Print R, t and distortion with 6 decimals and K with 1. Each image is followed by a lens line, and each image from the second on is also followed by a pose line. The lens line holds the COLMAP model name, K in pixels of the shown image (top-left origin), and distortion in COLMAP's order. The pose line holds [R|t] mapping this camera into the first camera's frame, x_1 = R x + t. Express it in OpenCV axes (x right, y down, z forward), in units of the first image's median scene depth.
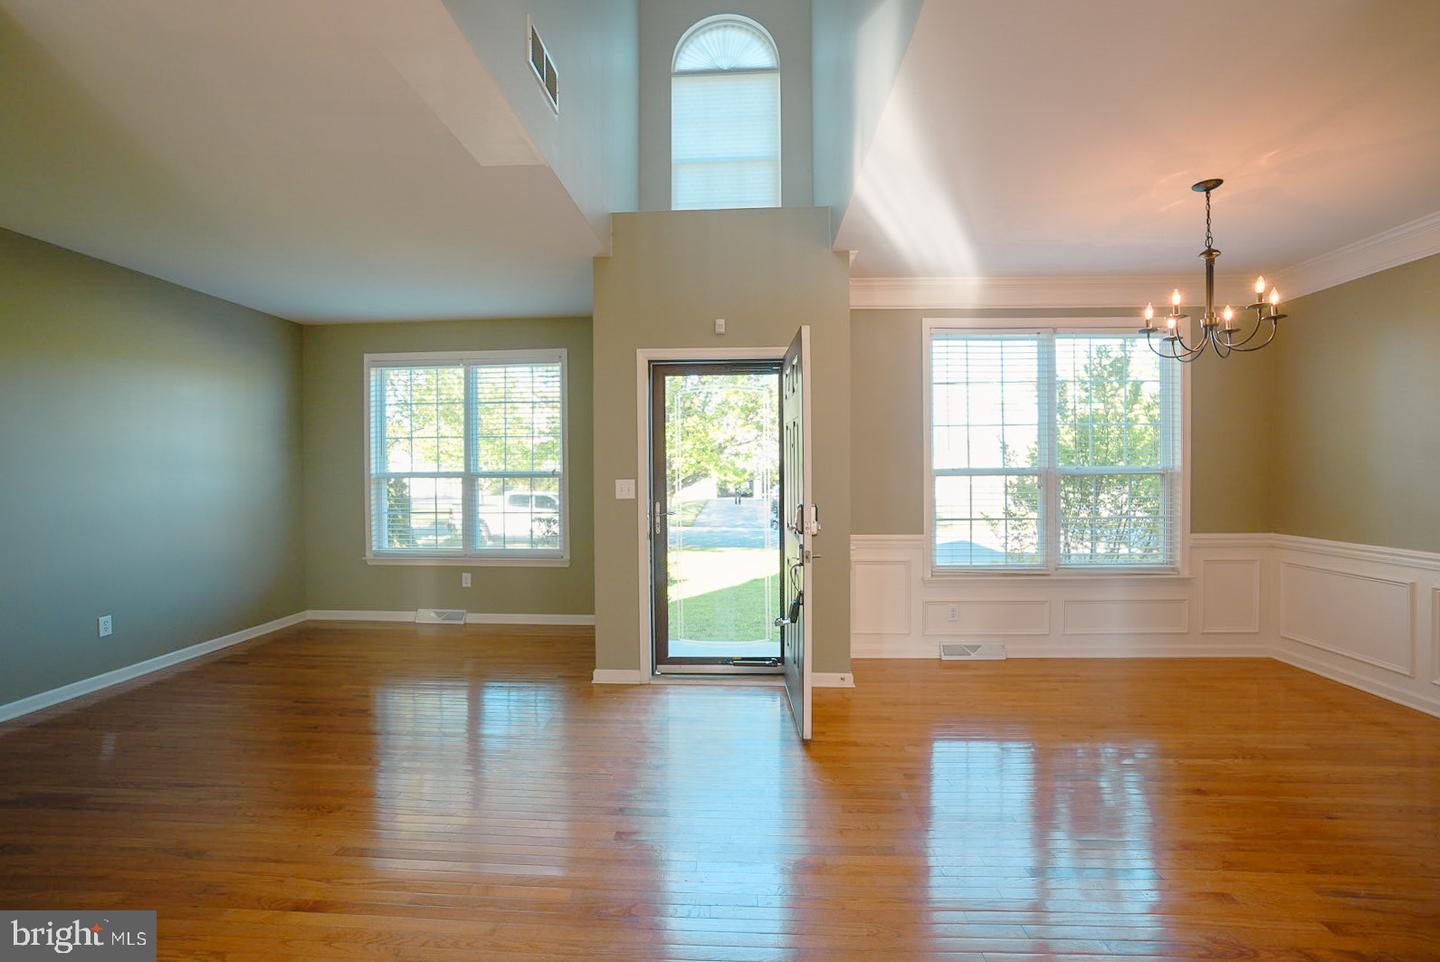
lens RADIAL K [[631.7, 0, 715.3], [0, 631.7, 477.2], [0, 0, 1]] dist [-0.059959, 0.023311]
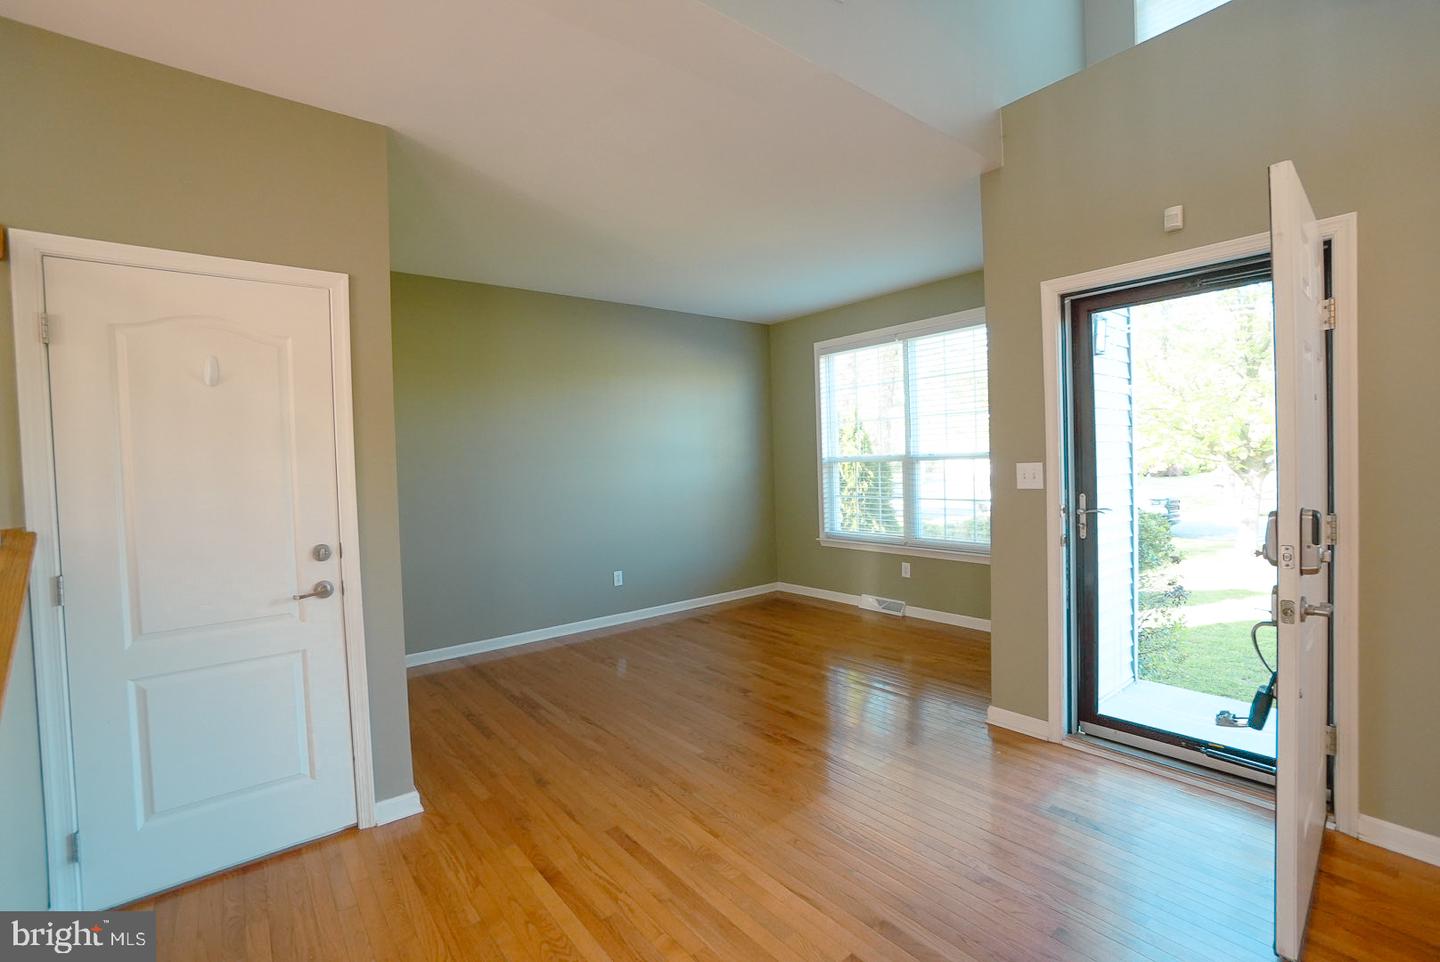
lens RADIAL K [[631.7, 0, 715.3], [0, 631.7, 477.2], [0, 0, 1]] dist [-0.059959, 0.023311]
pose [[0.674346, 0.003925, -0.738405, 0.152046], [0.021008, 0.999479, 0.024498, -0.005093], [0.738117, -0.032033, 0.673912, 0.238515]]
